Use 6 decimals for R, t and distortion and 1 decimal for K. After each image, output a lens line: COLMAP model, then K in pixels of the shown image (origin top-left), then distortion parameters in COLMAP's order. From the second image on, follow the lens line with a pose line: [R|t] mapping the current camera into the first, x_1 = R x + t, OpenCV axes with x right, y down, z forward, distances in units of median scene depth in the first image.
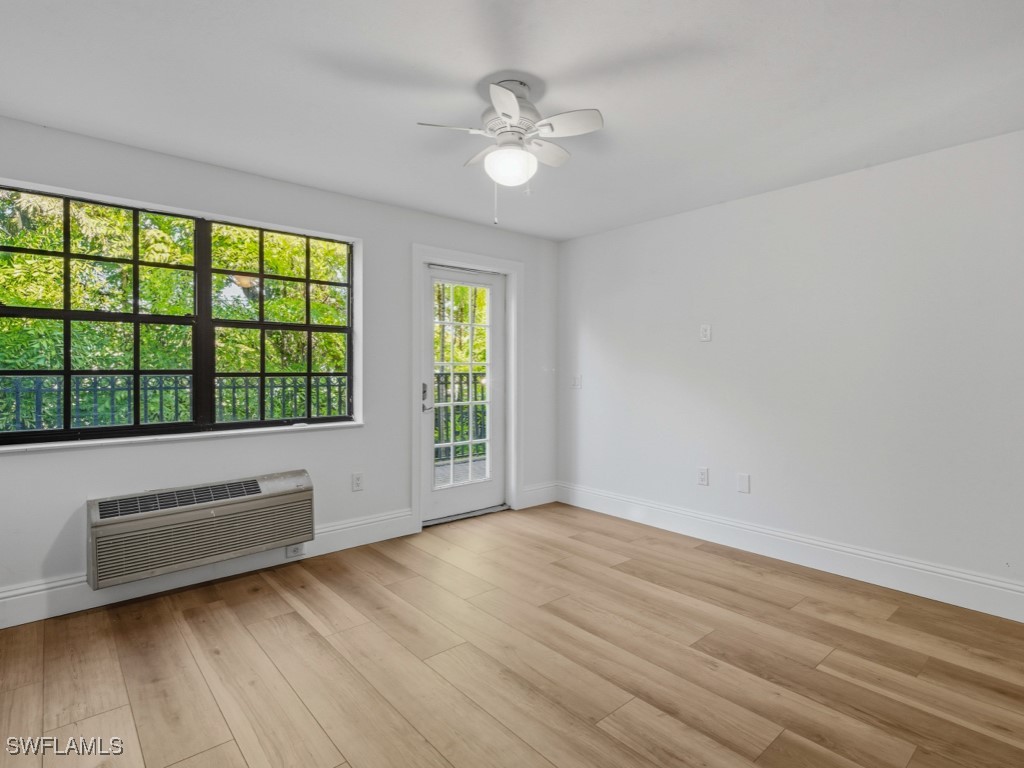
lens RADIAL K [[526.7, 0, 510.0], [0, 526.7, 367.3], [0, 0, 1]] dist [0.002500, -0.000407]
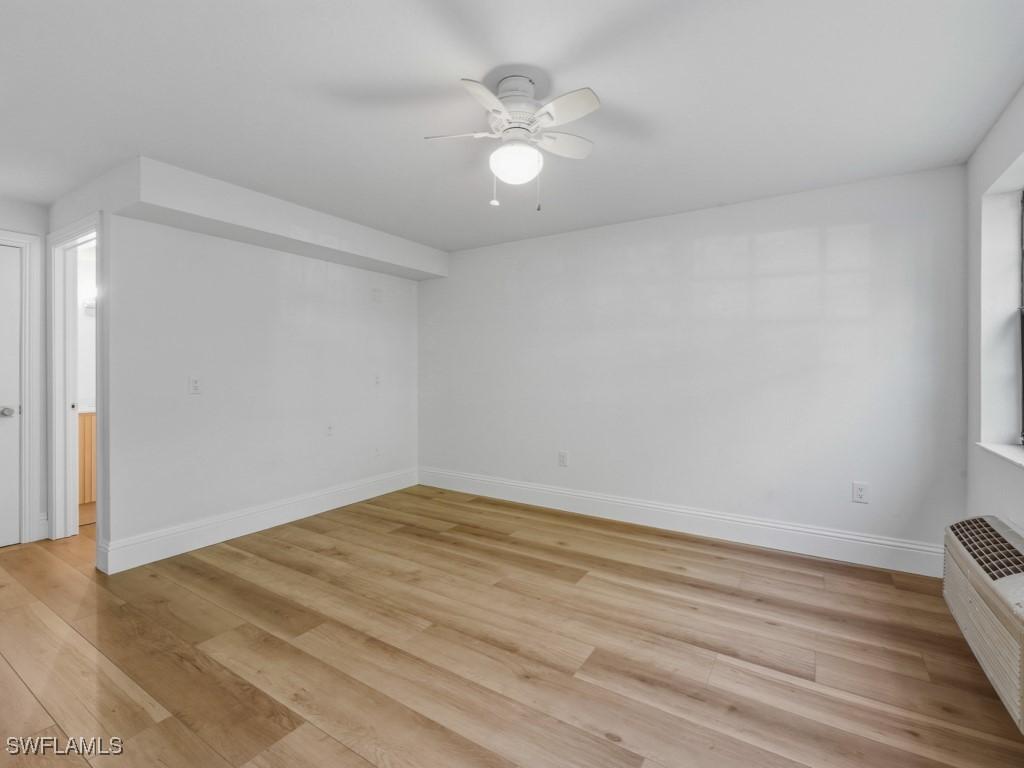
lens RADIAL K [[478.3, 0, 509.4], [0, 478.3, 370.9], [0, 0, 1]] dist [-0.002528, -0.000816]
pose [[-0.960306, 0.000239, -0.278947, 0.278181], [-0.001127, 0.999988, 0.004734, 0.006191], [0.278945, 0.004861, -0.960295, 1.971920]]
